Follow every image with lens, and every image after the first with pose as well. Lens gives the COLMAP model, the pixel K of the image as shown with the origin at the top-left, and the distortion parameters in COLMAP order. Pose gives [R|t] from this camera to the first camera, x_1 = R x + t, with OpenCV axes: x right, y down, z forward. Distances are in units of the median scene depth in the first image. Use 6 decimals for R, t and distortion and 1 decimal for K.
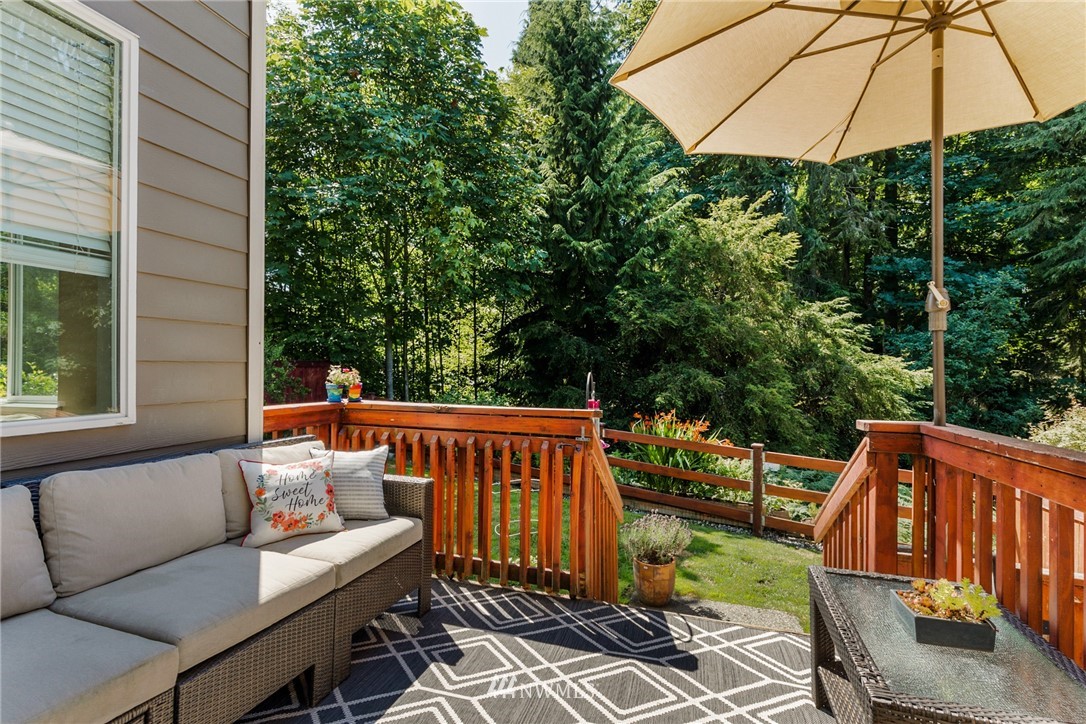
lens RADIAL K [[489.2, 0, 543.8], [0, 489.2, 359.3], [0, 0, 1]] dist [0.009079, -0.000168]
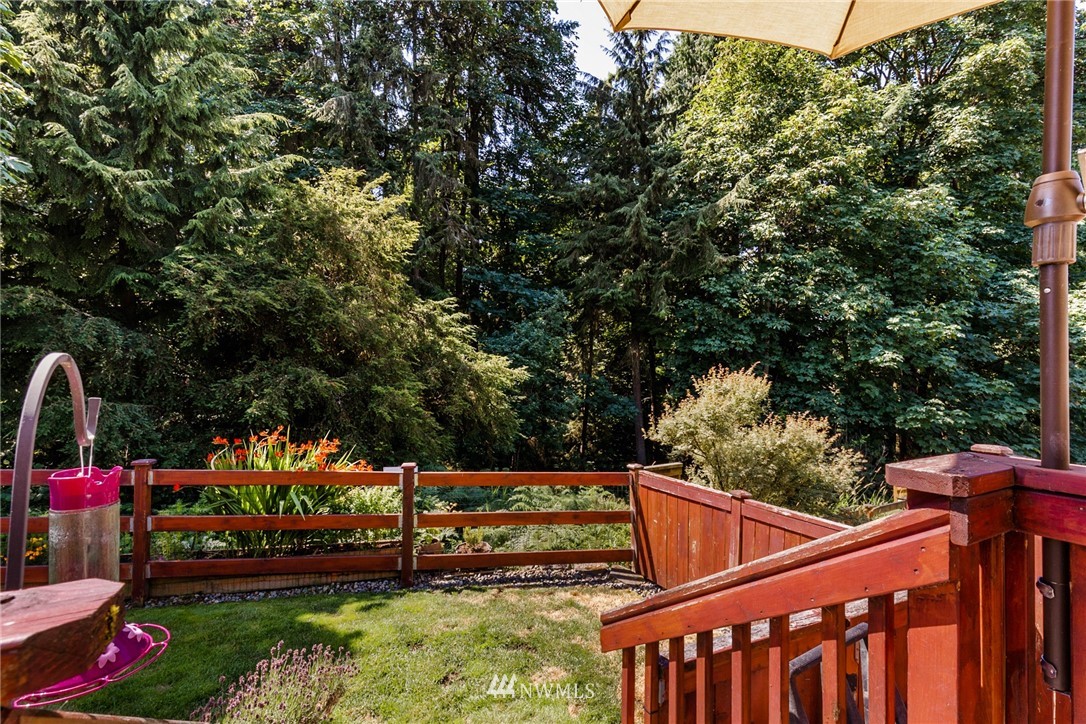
lens RADIAL K [[489.2, 0, 543.8], [0, 489.2, 359.3], [0, 0, 1]] dist [0.009079, -0.000168]
pose [[0.702863, 0.010850, 0.711242, 0.022507], [-0.010177, 0.999935, -0.005197, 0.006603], [-0.711252, -0.003585, 0.702928, 0.176323]]
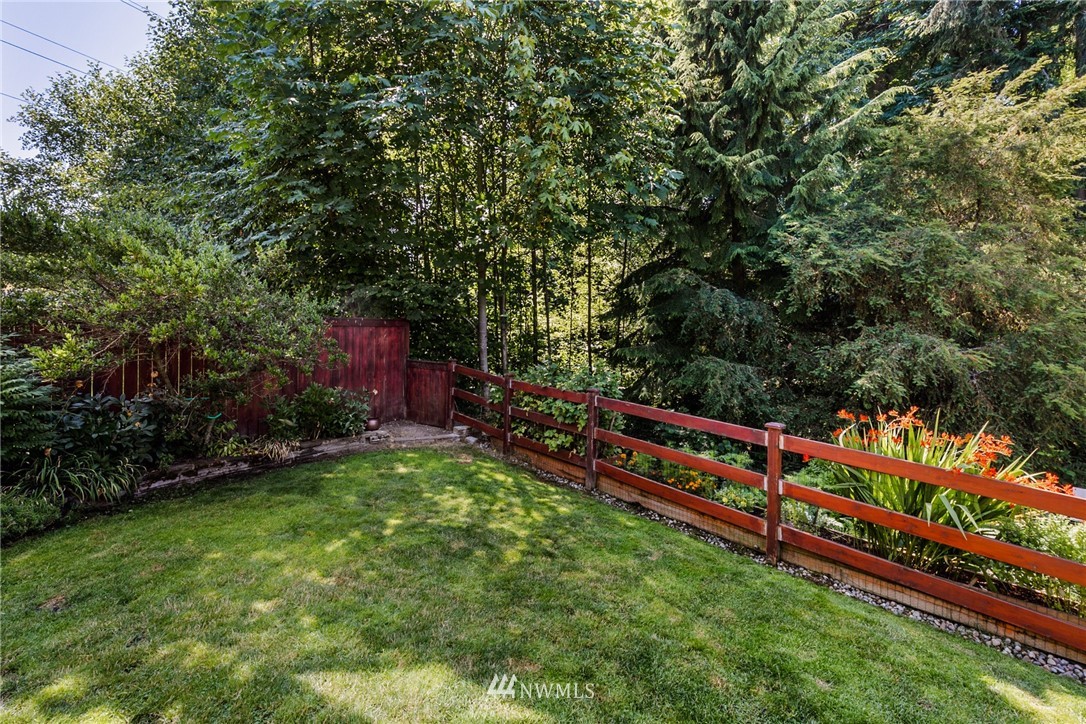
lens RADIAL K [[511.0, 0, 550.2], [0, 511.0, 330.9], [0, 0, 1]] dist [0.007297, -0.000018]
pose [[0.972005, 0.010758, -0.234713, -0.002608], [-0.007076, 0.999838, 0.016524, 0.007027], [0.234853, -0.014400, 0.971924, 0.230690]]
